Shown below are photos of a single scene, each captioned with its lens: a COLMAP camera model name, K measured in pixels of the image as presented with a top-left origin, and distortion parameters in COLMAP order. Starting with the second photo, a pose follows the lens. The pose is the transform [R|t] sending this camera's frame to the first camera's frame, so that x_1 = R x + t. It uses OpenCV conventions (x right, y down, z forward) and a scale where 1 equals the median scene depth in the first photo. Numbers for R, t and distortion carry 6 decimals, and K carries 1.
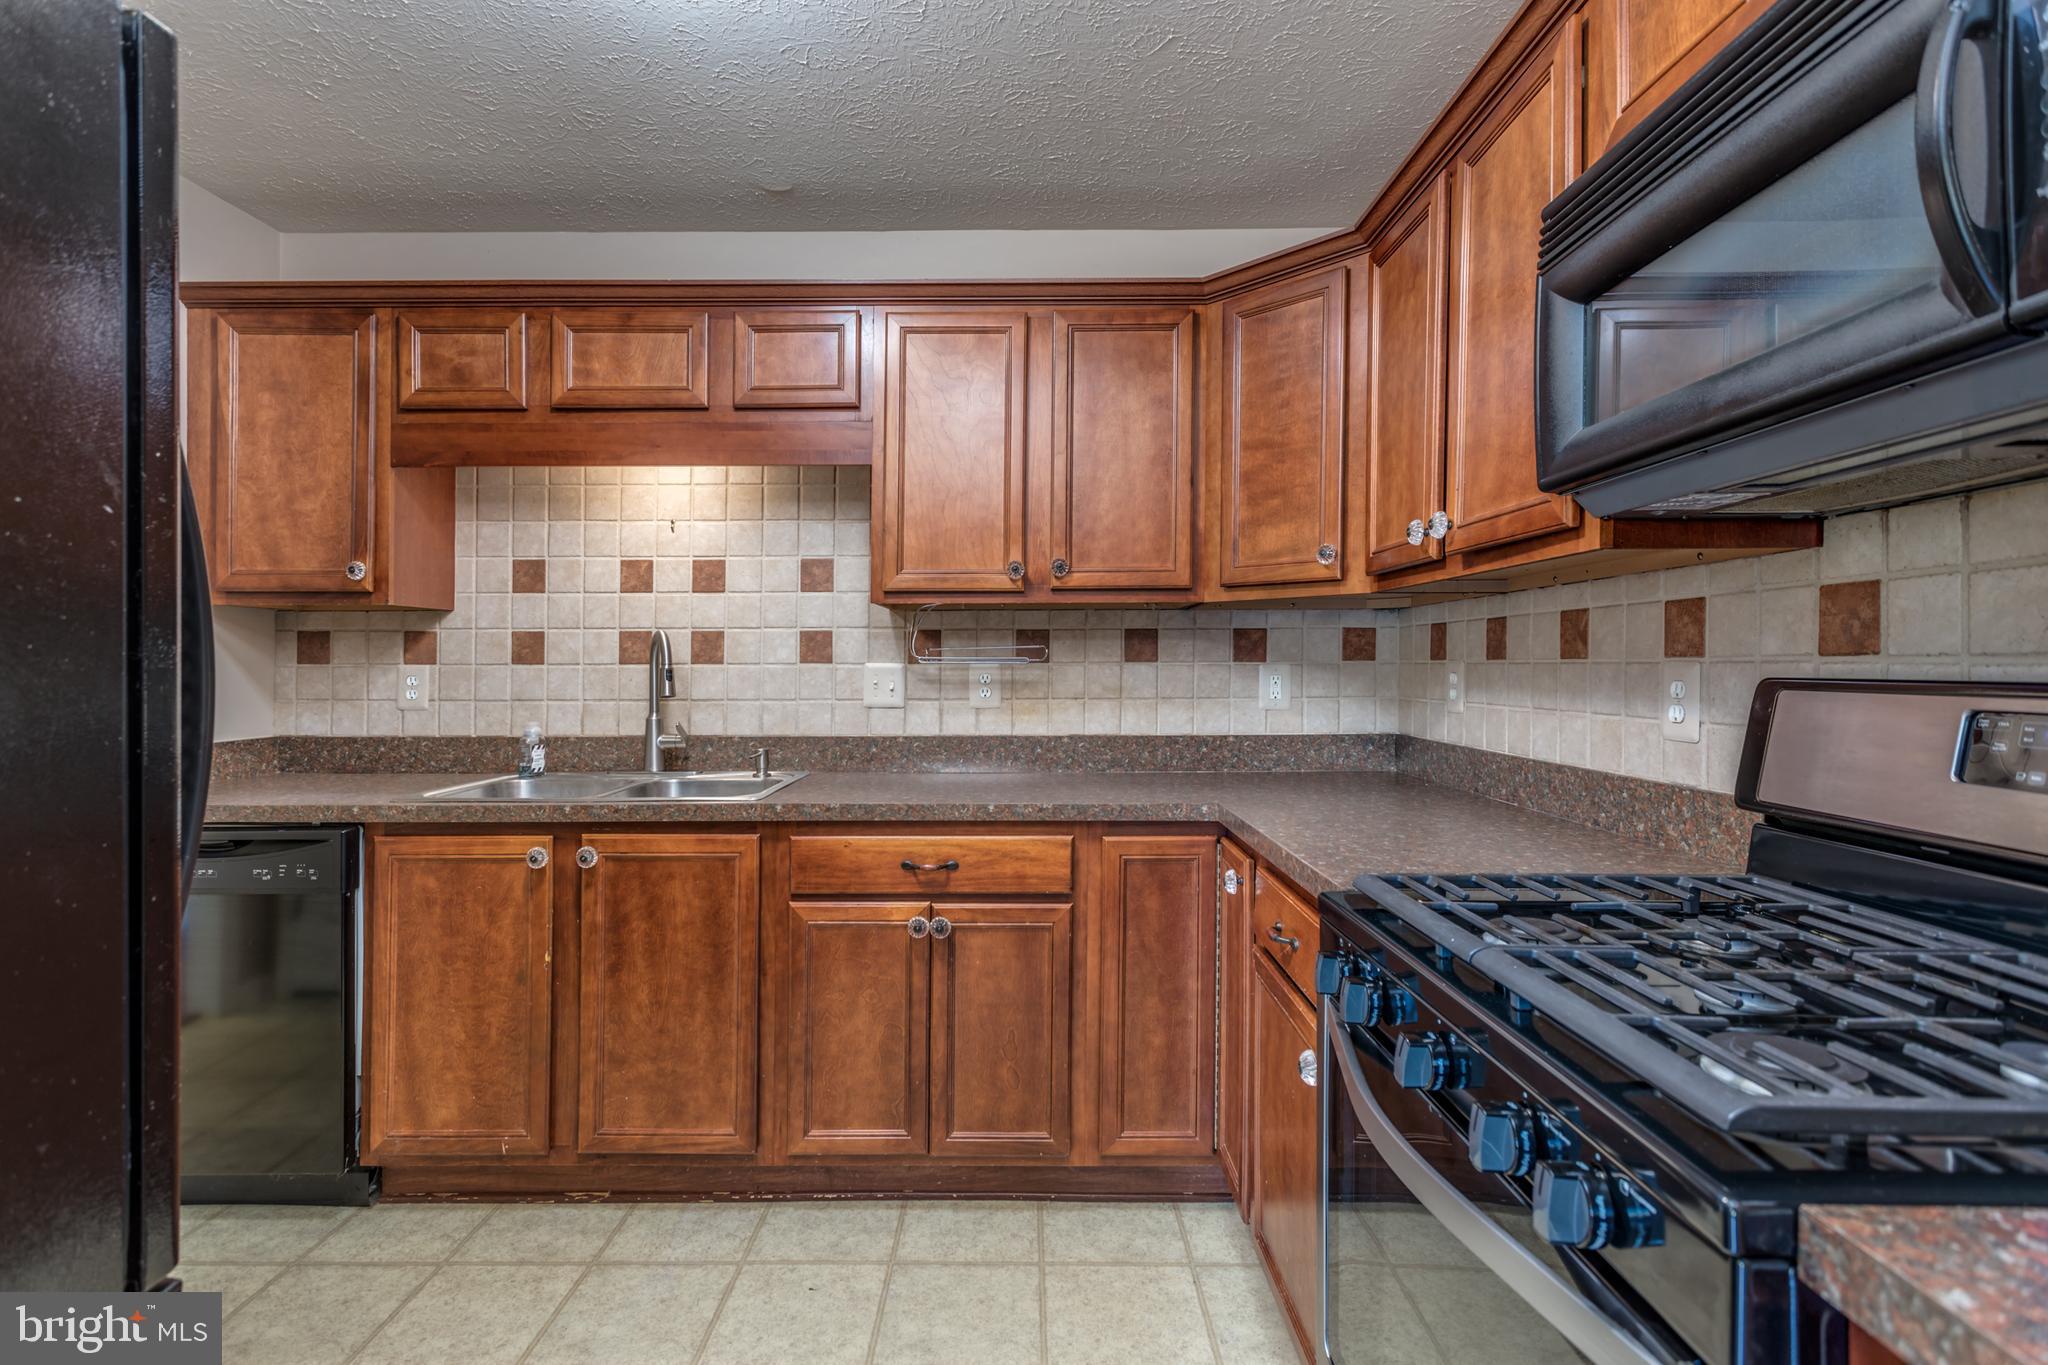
lens RADIAL K [[964.8, 0, 1012.2], [0, 964.8, 652.7], [0, 0, 1]] dist [0.002349, 0.002576]
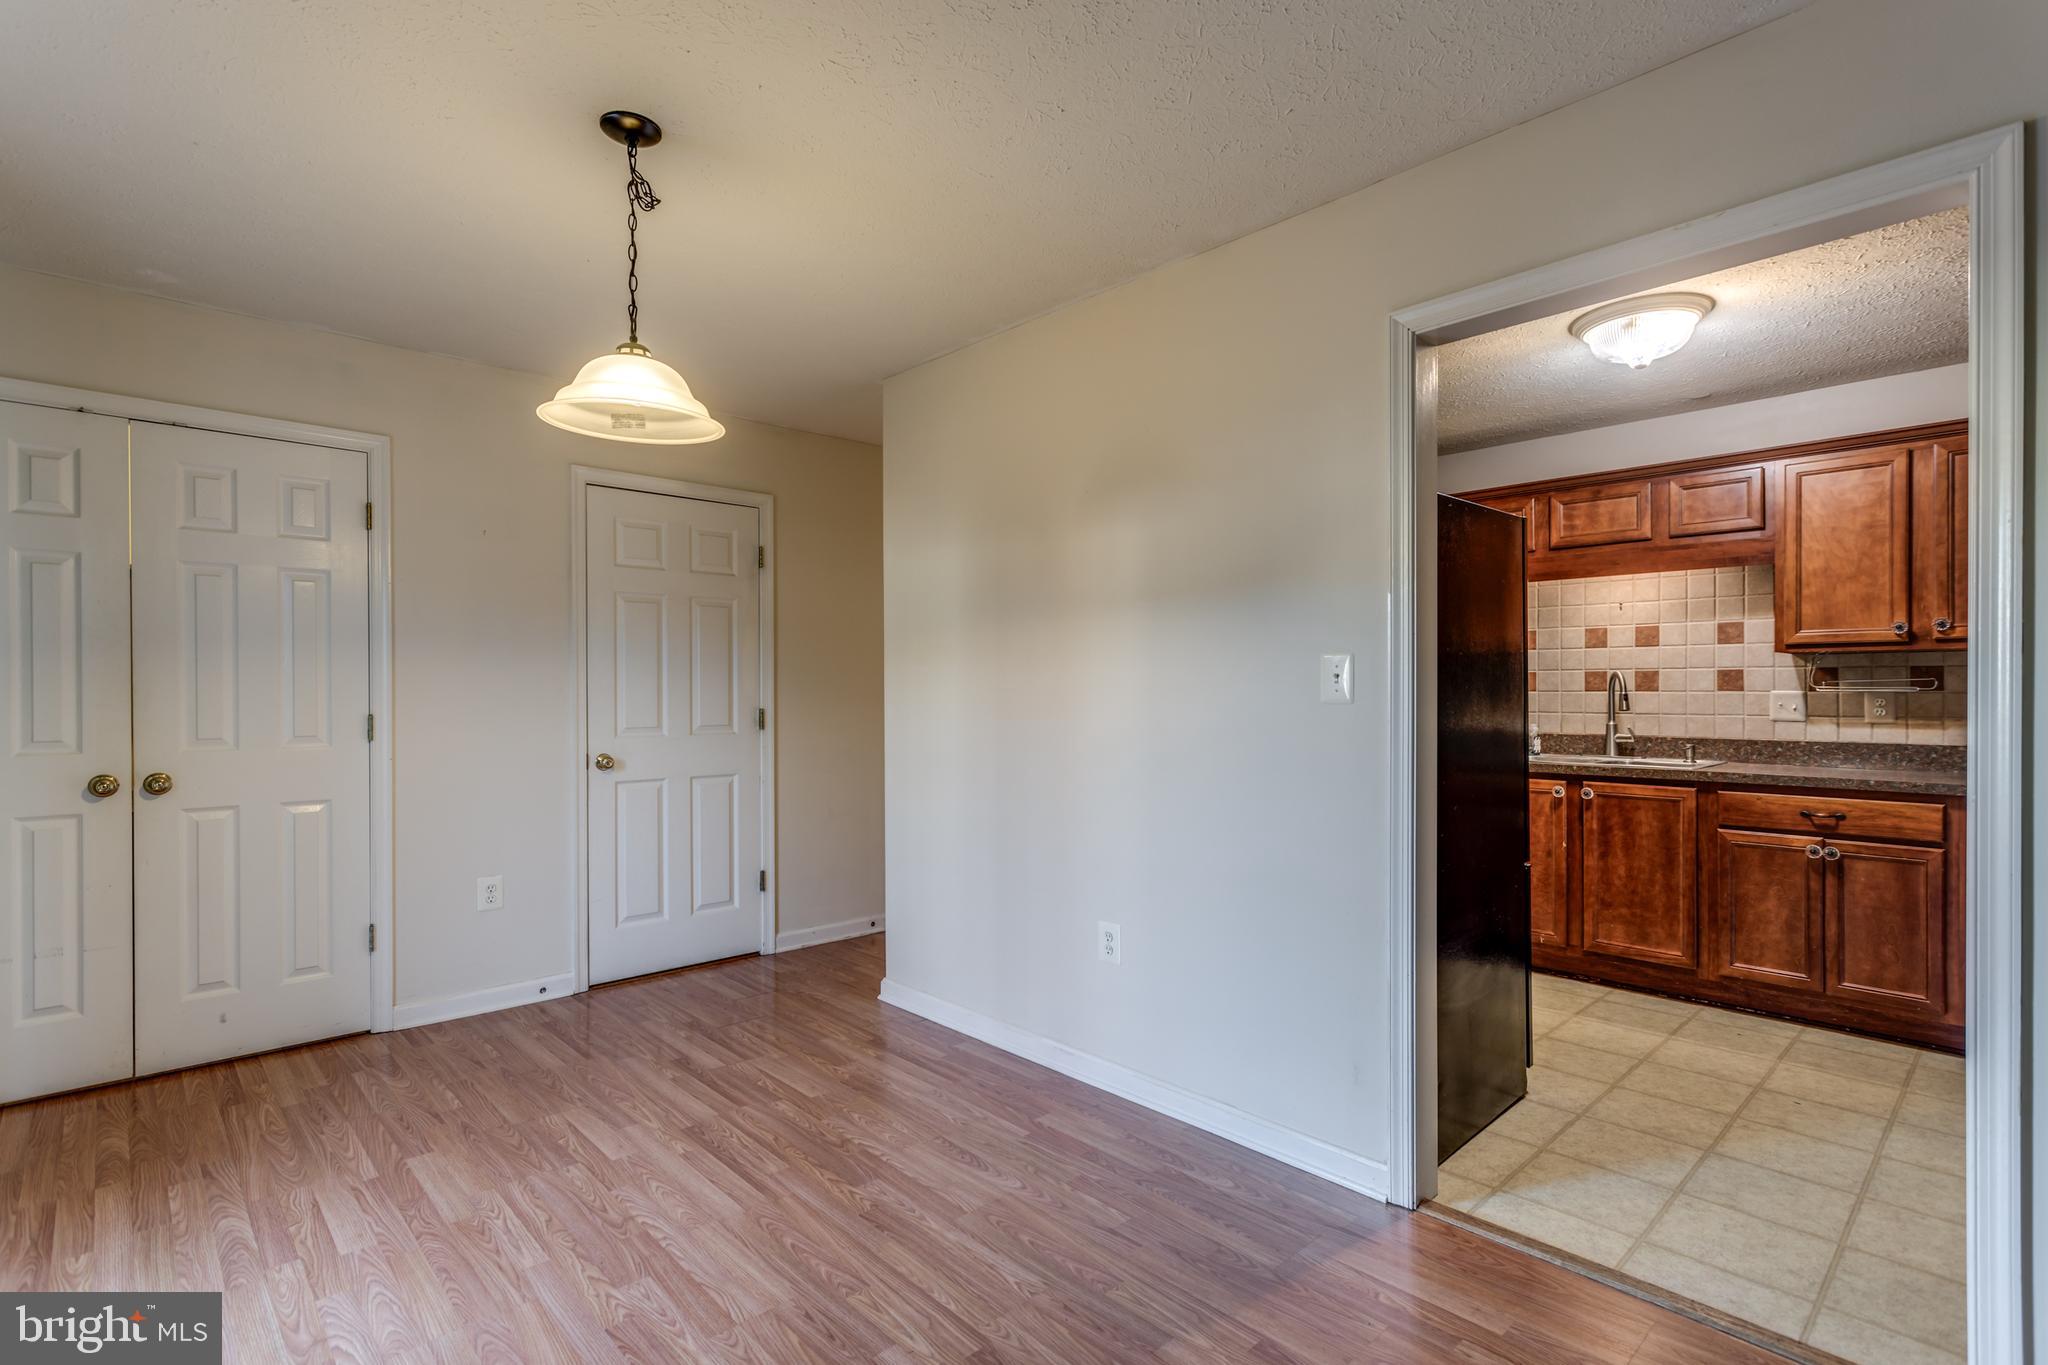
lens RADIAL K [[964.8, 0, 1020.4], [0, 964.8, 673.9], [0, 0, 1]] dist [0.002349, 0.002576]
pose [[0.687693, -0.010211, -0.725930, 0.169357], [0.006326, 0.999947, -0.008073, -0.013754], [0.725974, 0.000960, 0.687721, -1.092246]]
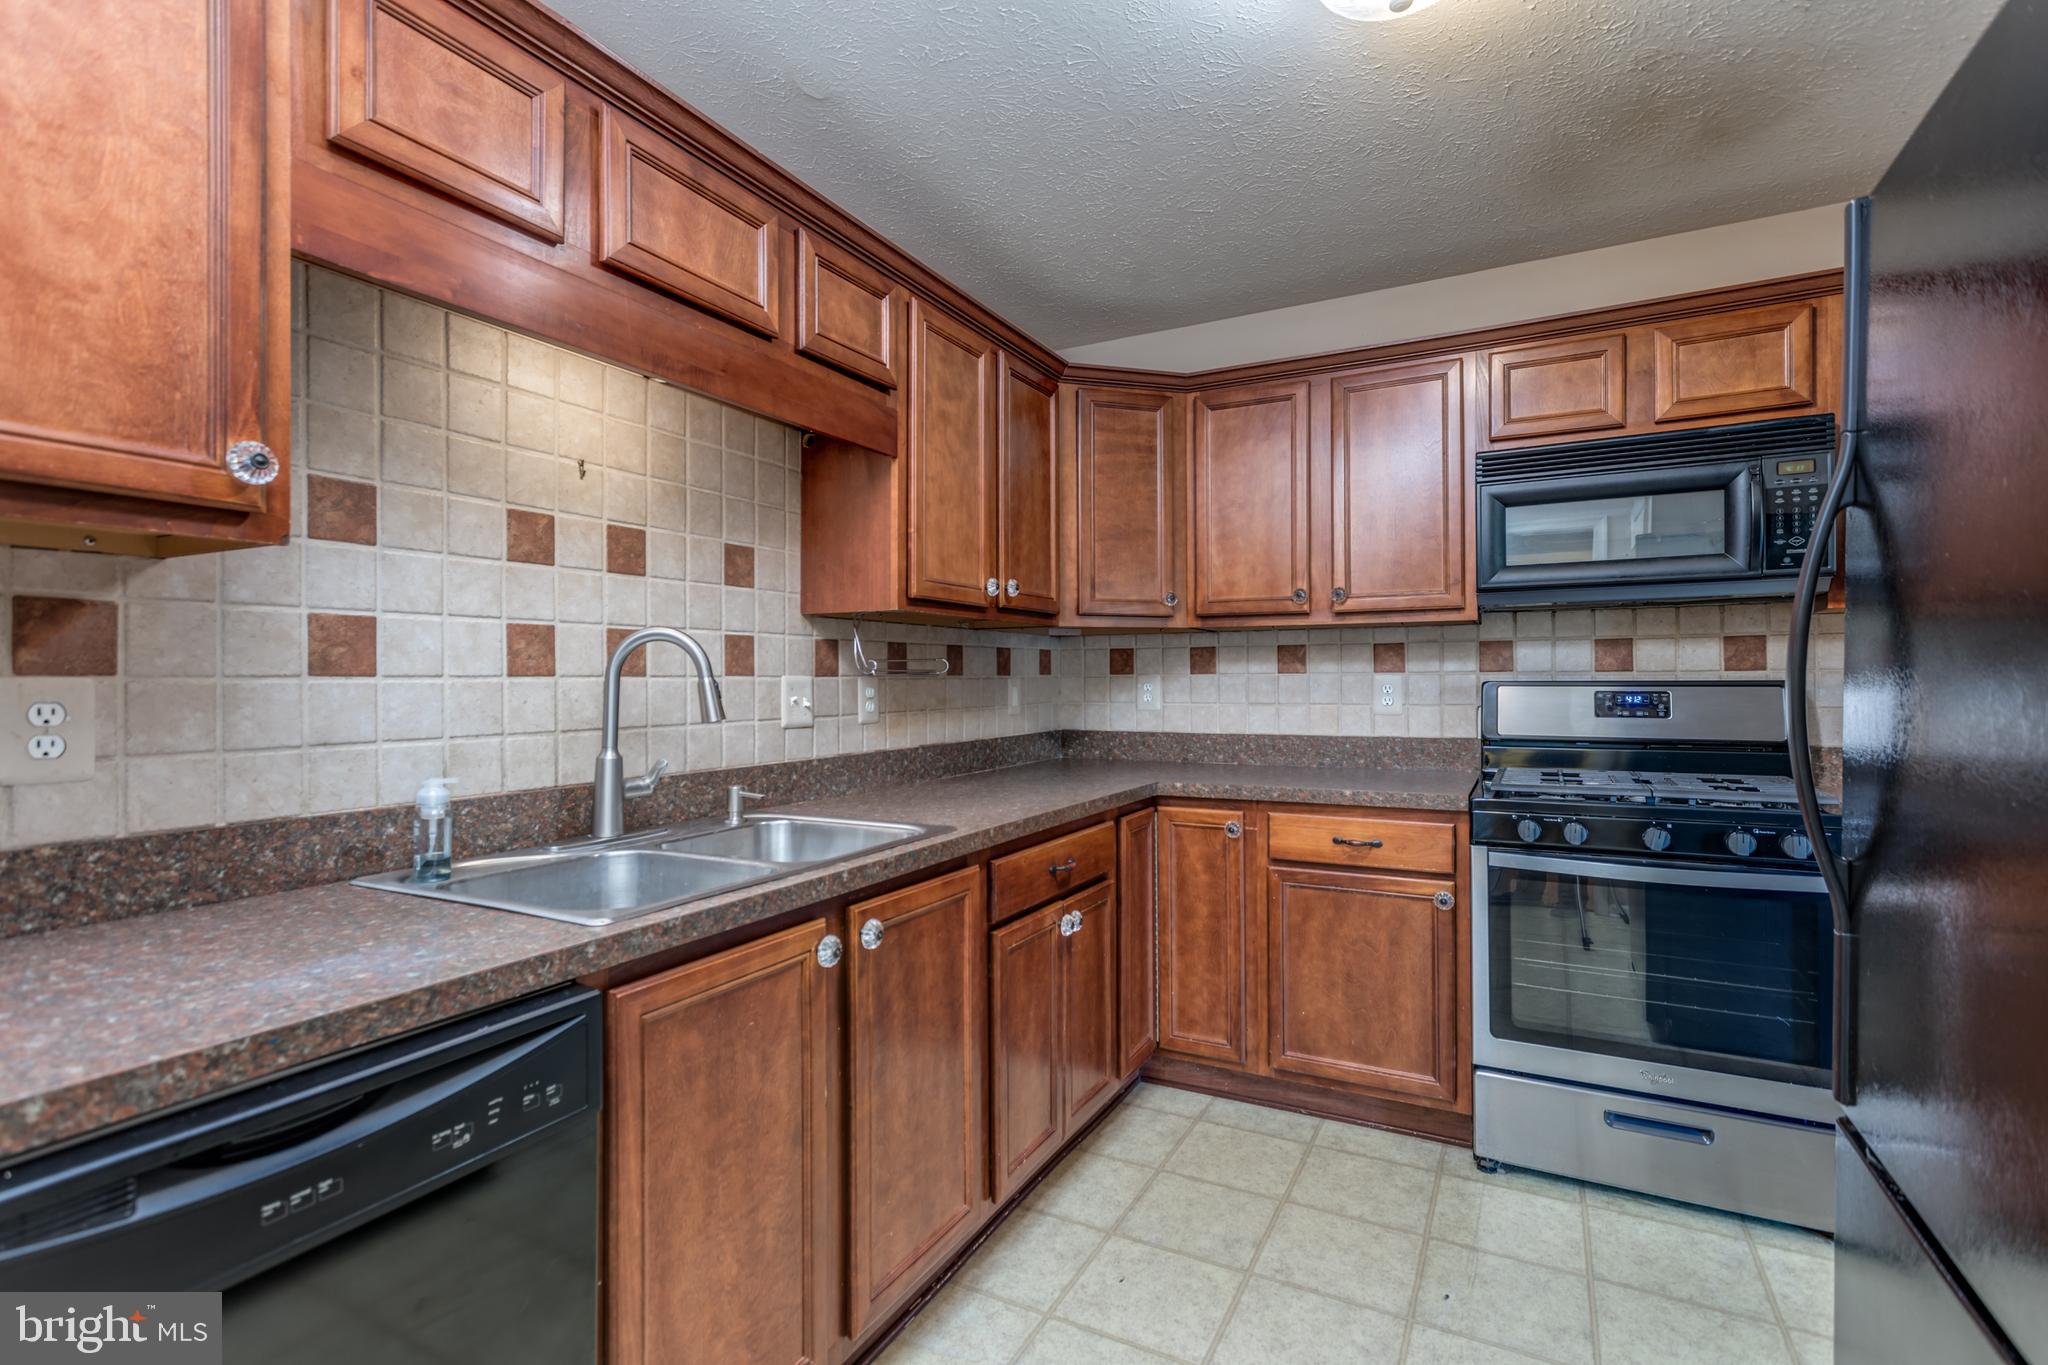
lens RADIAL K [[964.8, 0, 1019.1], [0, 964.8, 673.8], [0, 0, 1]] dist [0.002349, 0.002576]
pose [[0.463487, 0.004965, 0.886090, -1.033365], [-0.007224, 0.999972, -0.001825, 0.011572], [-0.886074, -0.005555, 0.463510, 0.546900]]
